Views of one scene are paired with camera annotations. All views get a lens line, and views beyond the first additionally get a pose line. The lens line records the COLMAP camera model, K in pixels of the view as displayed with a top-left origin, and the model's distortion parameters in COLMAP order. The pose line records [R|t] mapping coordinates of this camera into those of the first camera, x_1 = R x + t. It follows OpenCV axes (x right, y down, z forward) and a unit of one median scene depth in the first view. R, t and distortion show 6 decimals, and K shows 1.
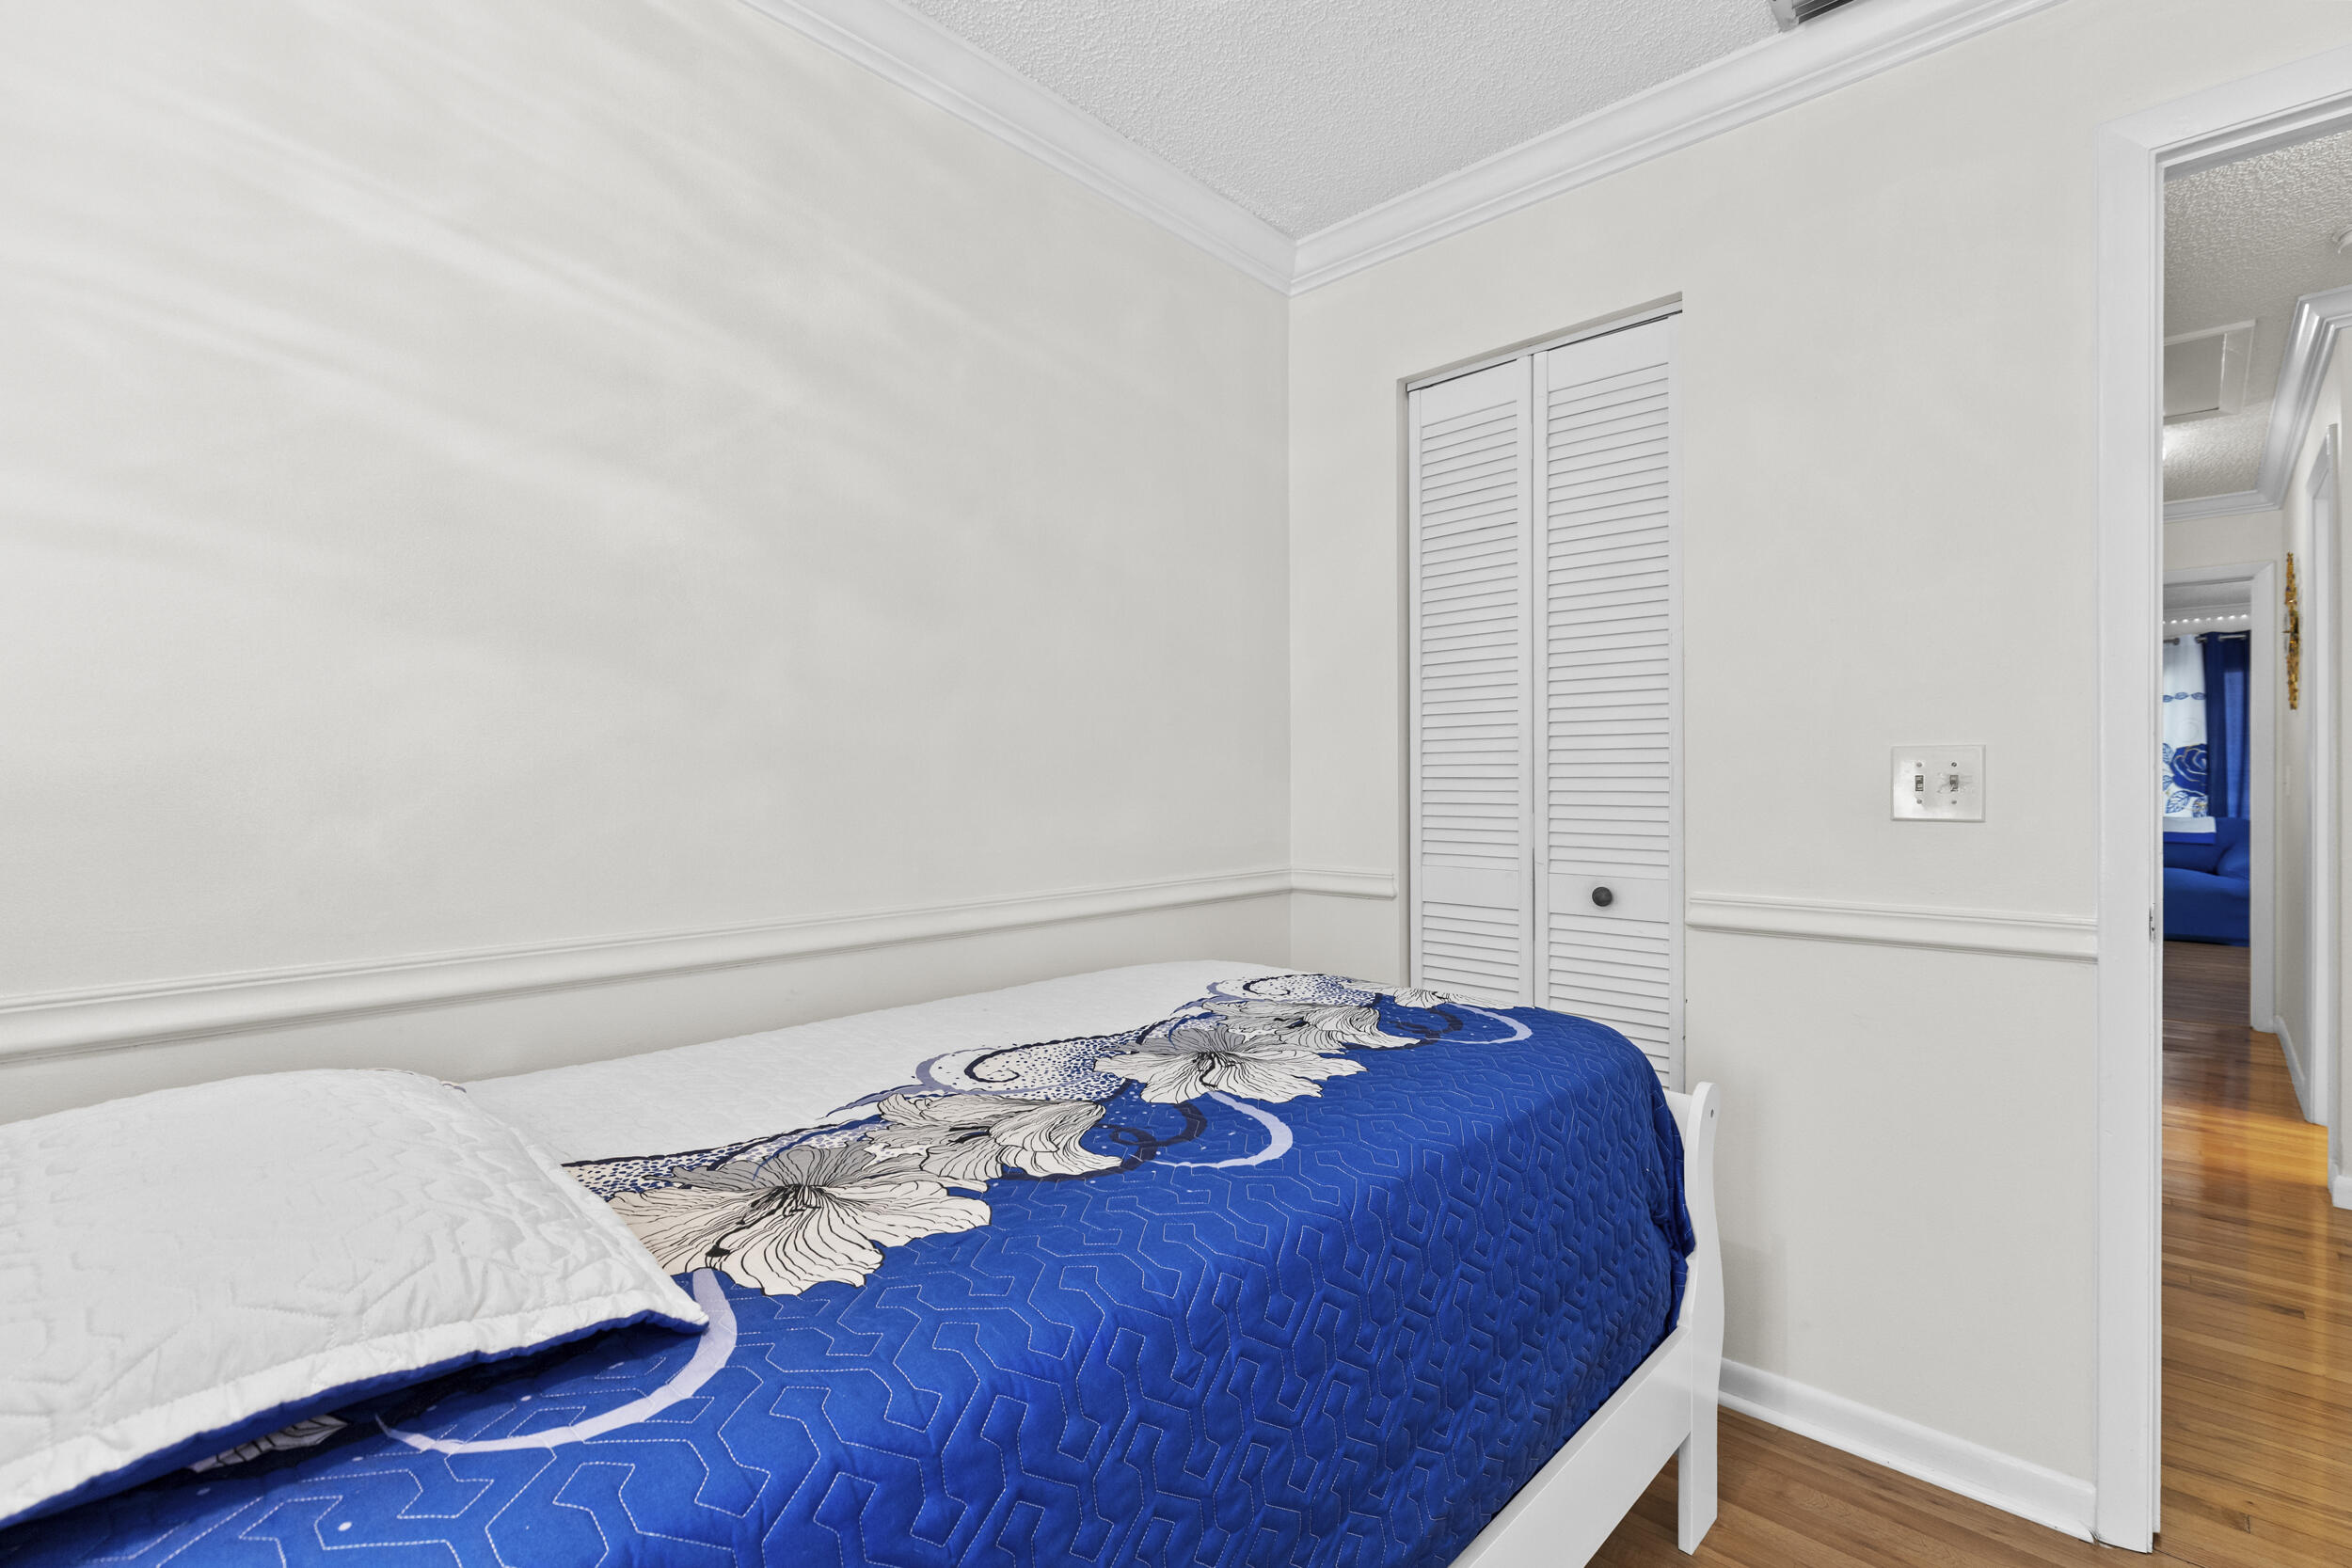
lens RADIAL K [[1067.0, 0, 1170.3], [0, 1067.0, 779.2], [0, 0, 1]] dist [-0.000001, -0.000043]
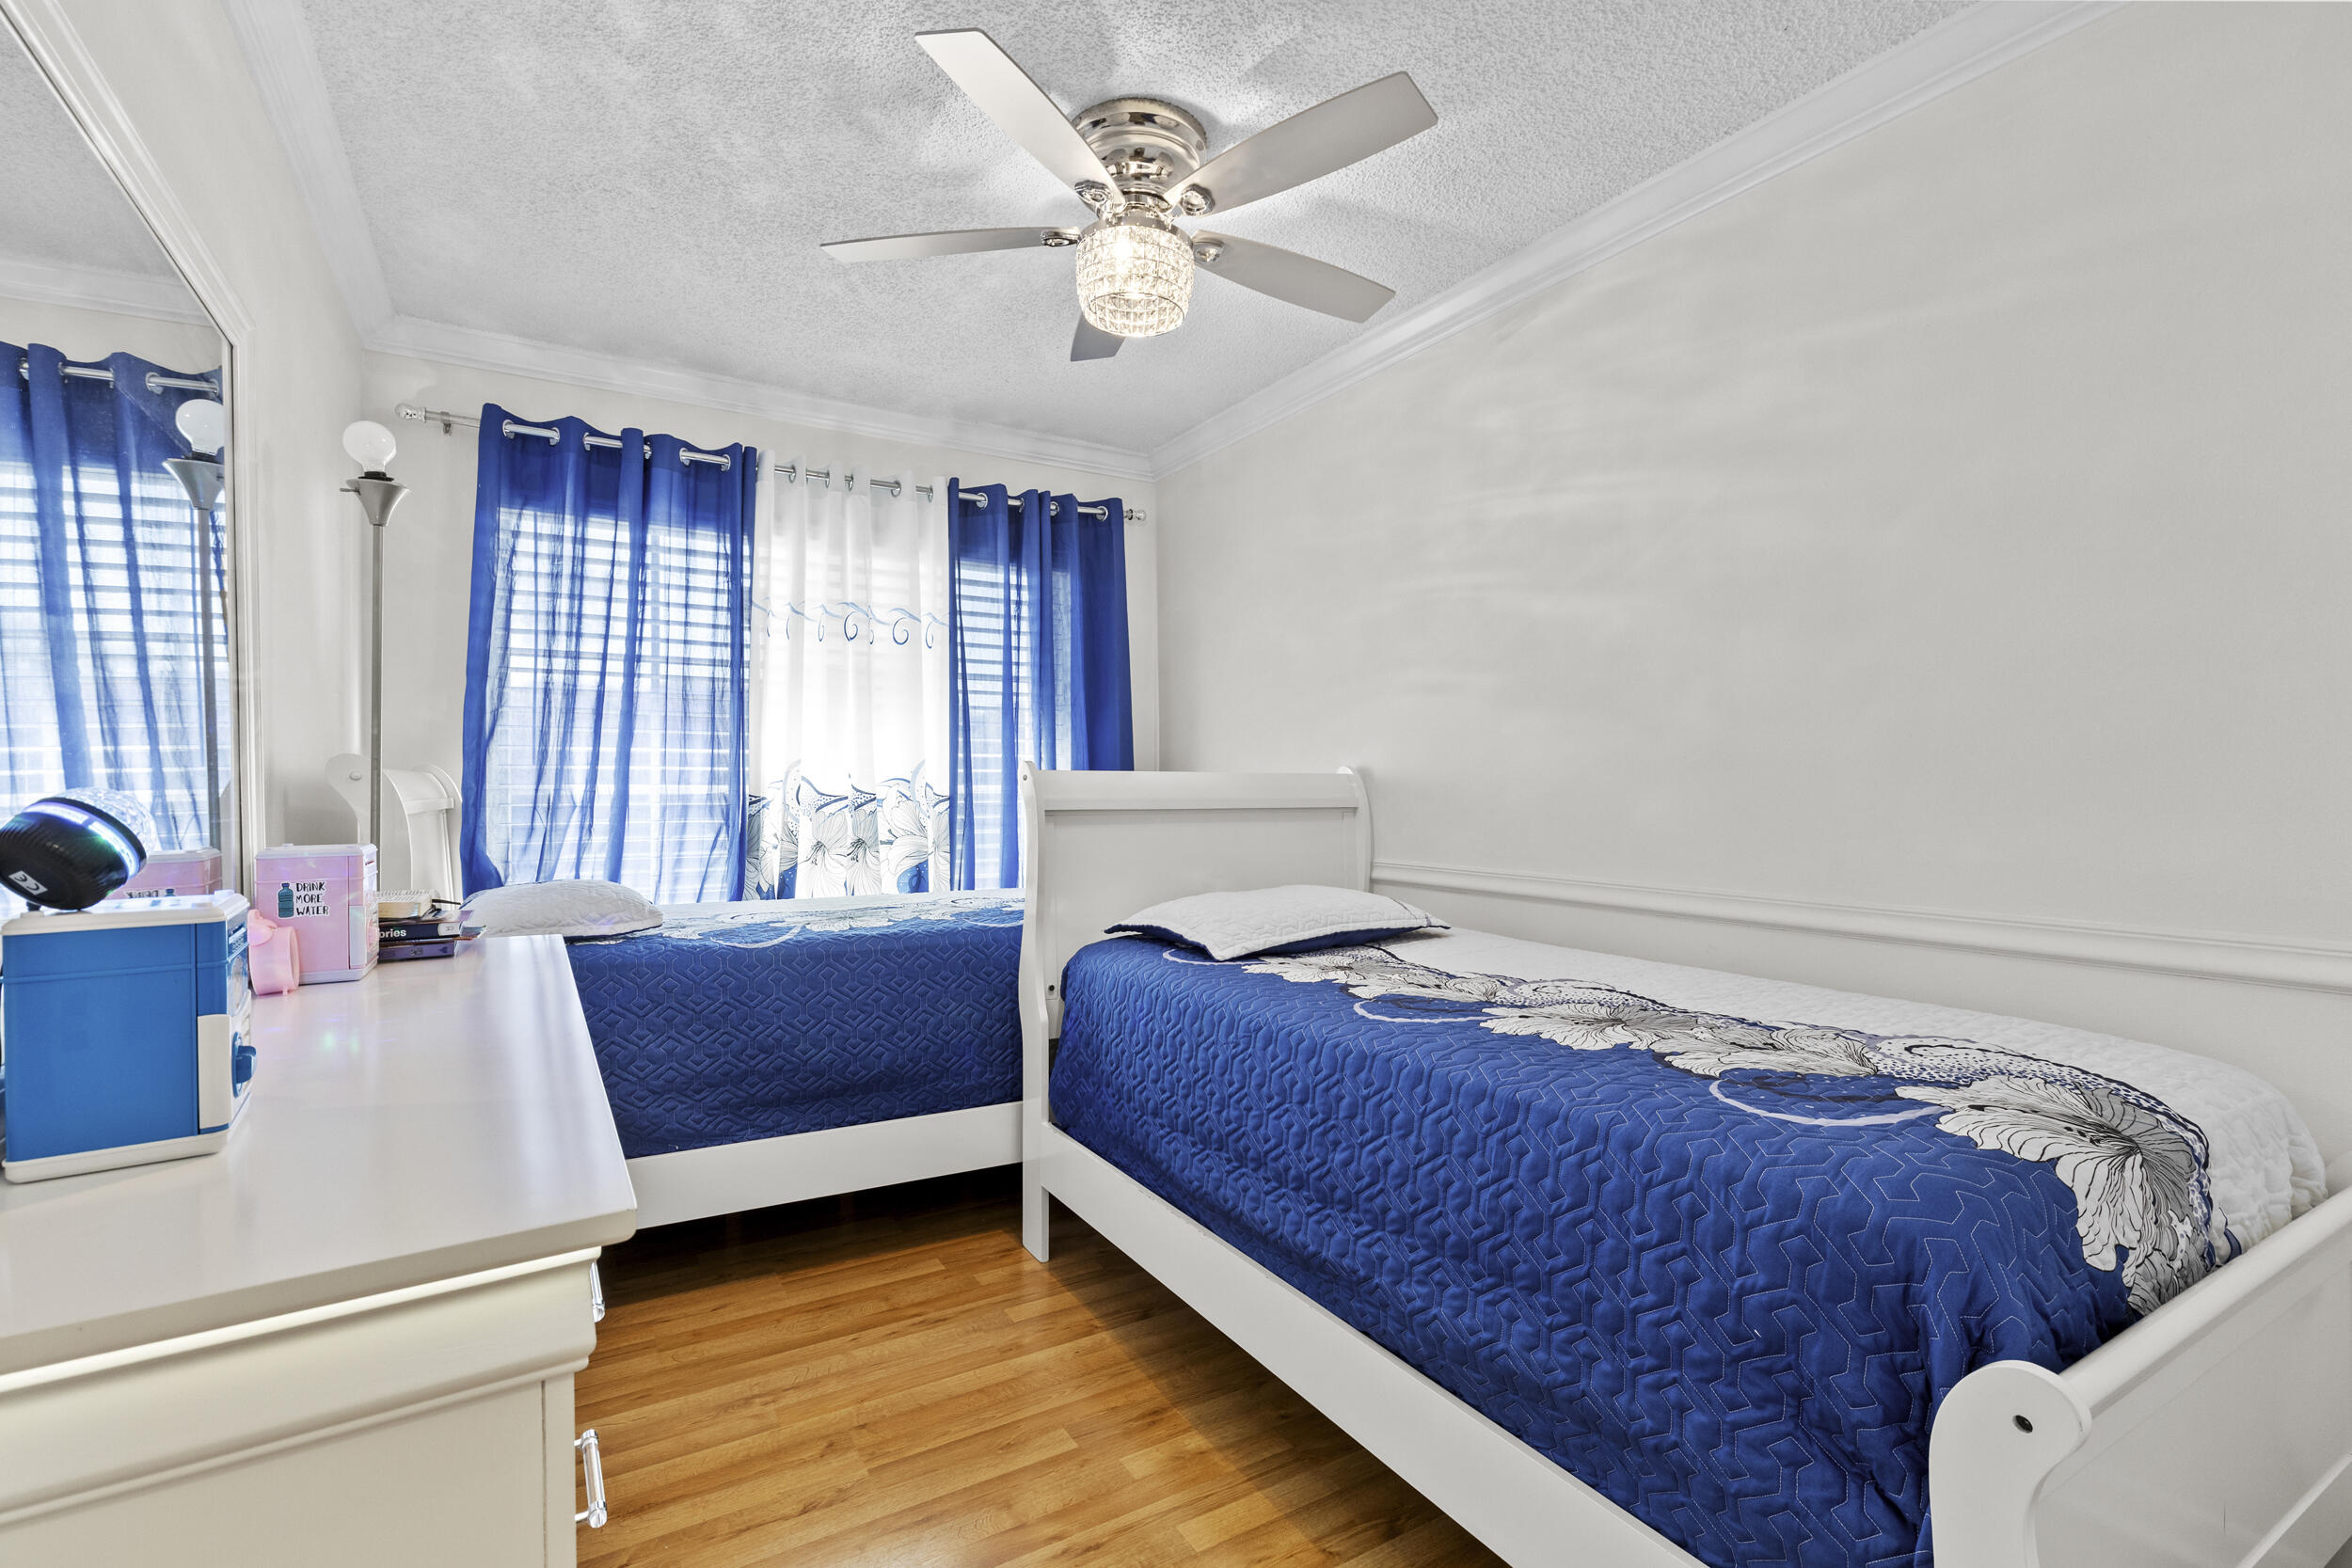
lens RADIAL K [[1067.0, 0, 1168.2], [0, 1067.0, 782.5], [0, 0, 1]] dist [-0.000001, -0.000043]
pose [[-0.254703, 0.012277, -0.966942, 1.234284], [0.003794, 0.999924, 0.011697, 0.001068], [0.967012, -0.000690, -0.254730, 0.666143]]
